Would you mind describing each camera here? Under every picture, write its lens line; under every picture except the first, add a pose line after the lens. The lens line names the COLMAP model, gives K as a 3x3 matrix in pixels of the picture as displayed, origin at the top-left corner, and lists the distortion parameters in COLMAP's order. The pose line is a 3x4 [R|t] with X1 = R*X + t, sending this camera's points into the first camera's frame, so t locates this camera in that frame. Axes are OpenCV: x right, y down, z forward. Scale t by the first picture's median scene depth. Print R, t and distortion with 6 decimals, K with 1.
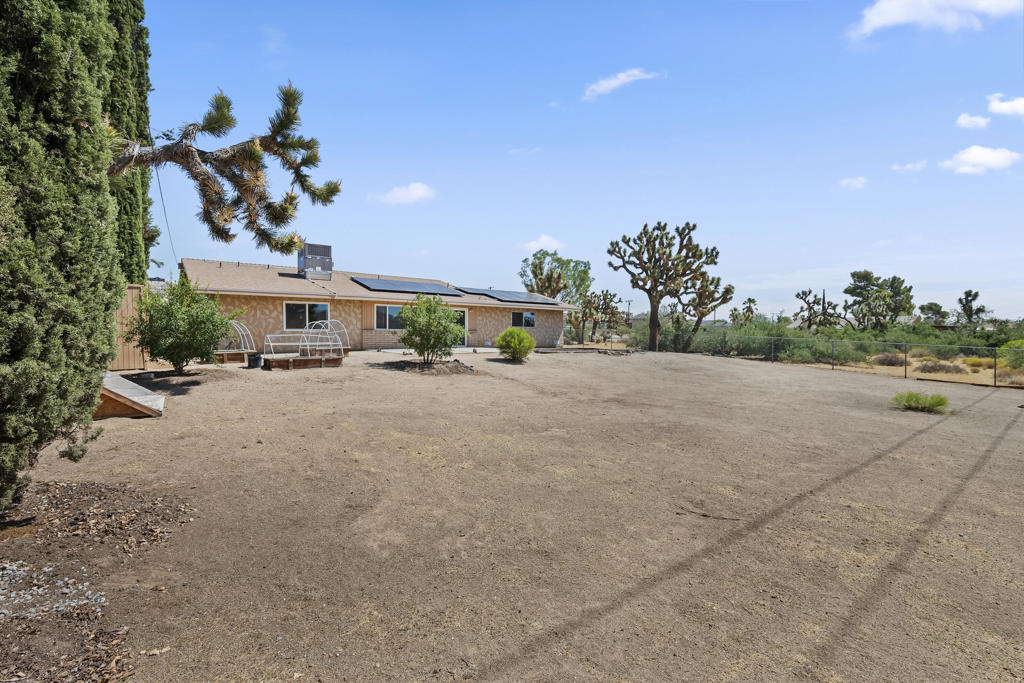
lens RADIAL K [[447.7, 0, 512.0], [0, 447.7, 341.5], [0, 0, 1]] dist [-0.002264, -0.000298]
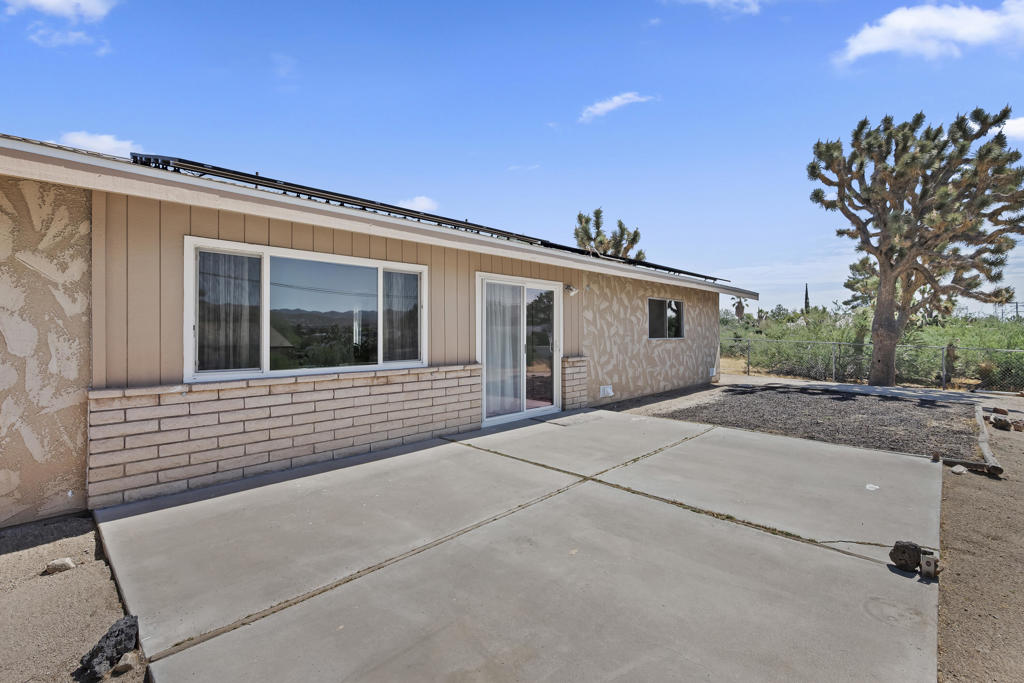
lens RADIAL K [[447.7, 0, 512.0], [0, 447.7, 341.5], [0, 0, 1]] dist [-0.002264, -0.000298]
pose [[0.991072, -0.005152, 0.133230, -0.171405], [0.003792, 0.999938, 0.010460, -0.036845], [-0.133275, -0.009862, 0.991030, 0.686087]]
